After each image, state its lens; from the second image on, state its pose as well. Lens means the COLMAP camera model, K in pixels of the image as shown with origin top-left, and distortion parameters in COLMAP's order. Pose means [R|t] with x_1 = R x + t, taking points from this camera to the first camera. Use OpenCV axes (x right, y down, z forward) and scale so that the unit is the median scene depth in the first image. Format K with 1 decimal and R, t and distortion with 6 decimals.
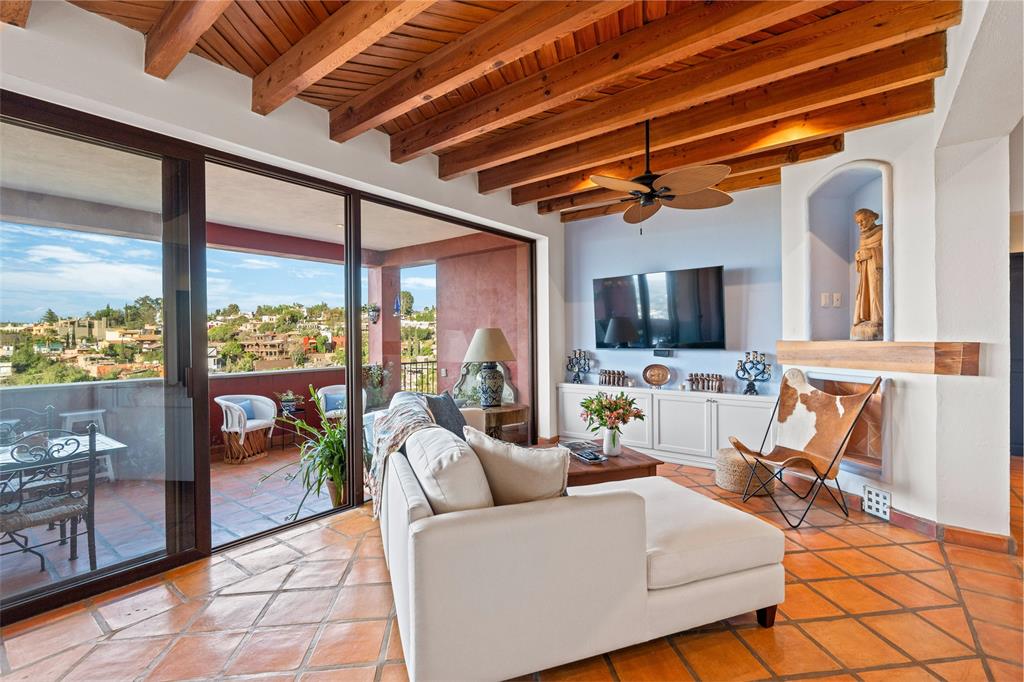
lens RADIAL K [[469.6, 0, 505.0], [0, 469.6, 341.8], [0, 0, 1]] dist [-0.012535, 0.006079]
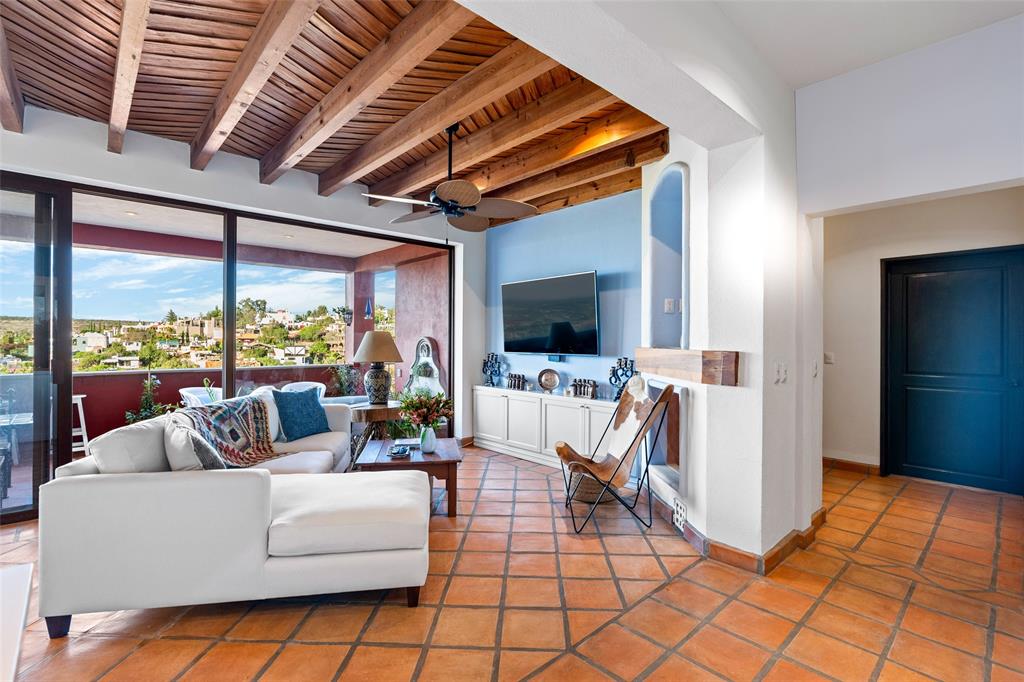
lens RADIAL K [[469.6, 0, 515.7], [0, 469.6, 342.4], [0, 0, 1]] dist [-0.012535, 0.006079]
pose [[0.988841, 0.014464, -0.148271, 0.404936], [-0.015205, 0.999877, -0.003869, -0.004113], [0.148197, 0.006081, 0.988939, -0.011098]]
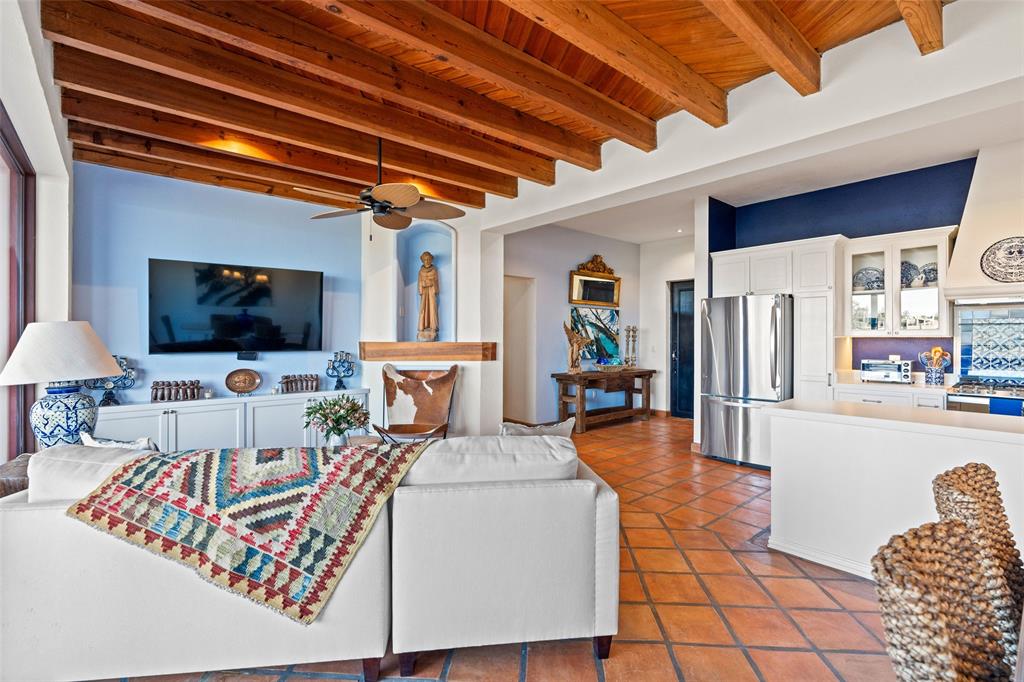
lens RADIAL K [[469.6, 0, 519.2], [0, 469.6, 335.7], [0, 0, 1]] dist [-0.012535, 0.006079]
pose [[0.185221, 0.013448, 0.982605, -0.457077], [0.006807, 0.999865, -0.014967, 0.001872], [-0.982673, 0.009461, 0.185105, 0.324567]]
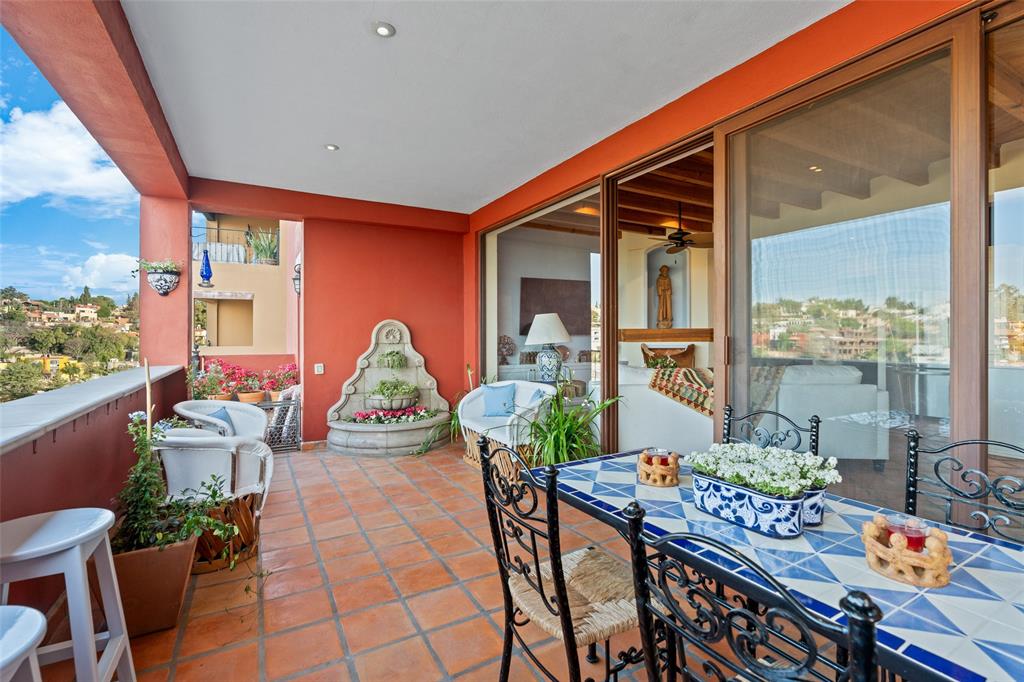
lens RADIAL K [[469.6, 0, 513.3], [0, 469.6, 341.0], [0, 0, 1]] dist [-0.012535, 0.006079]
pose [[0.377738, -0.001374, 0.925912, -1.051796], [0.009303, 0.999954, -0.002311, 0.037970], [-0.925866, 0.009486, 0.377733, 0.612440]]
